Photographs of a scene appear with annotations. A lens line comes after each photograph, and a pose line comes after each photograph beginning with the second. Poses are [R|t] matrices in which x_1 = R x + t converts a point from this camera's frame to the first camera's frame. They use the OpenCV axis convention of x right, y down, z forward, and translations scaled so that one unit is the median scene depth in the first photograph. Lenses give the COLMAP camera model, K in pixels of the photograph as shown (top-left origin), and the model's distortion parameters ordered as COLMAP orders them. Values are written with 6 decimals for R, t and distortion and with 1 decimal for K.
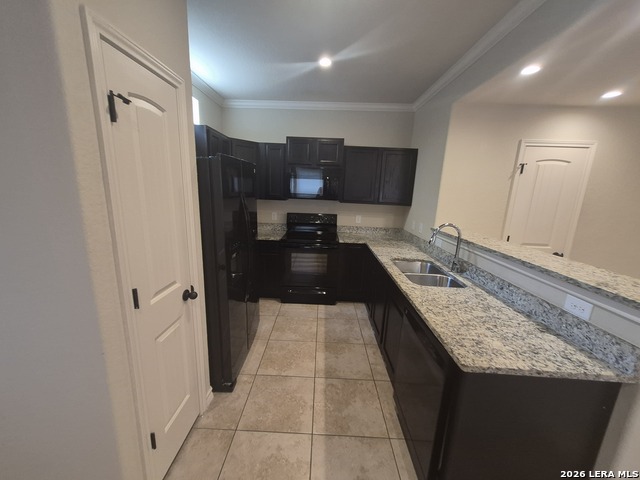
lens RADIAL K [[251.0, 0, 317.2], [0, 251.0, 241.6], [0, 0, 1]] dist [0.006382, -0.000930]
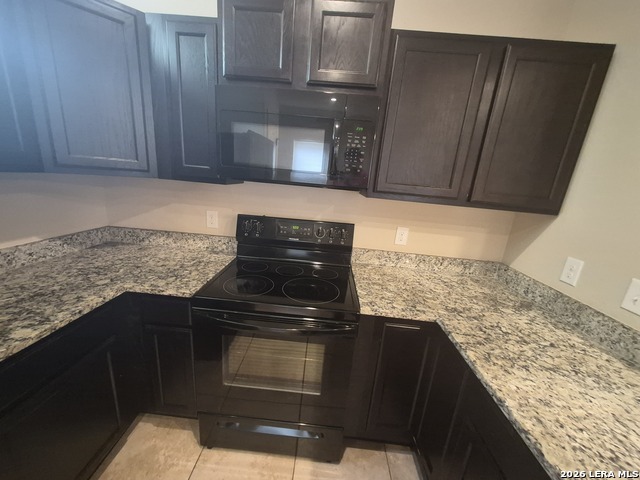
lens RADIAL K [[251.0, 0, 318.4], [0, 251.0, 240.3], [0, 0, 1]] dist [0.006382, -0.000930]
pose [[0.998731, 0.048978, -0.011739, 0.024908], [-0.048400, 0.997801, 0.045272, -0.096424], [0.013931, -0.044647, 0.998906, 0.572771]]
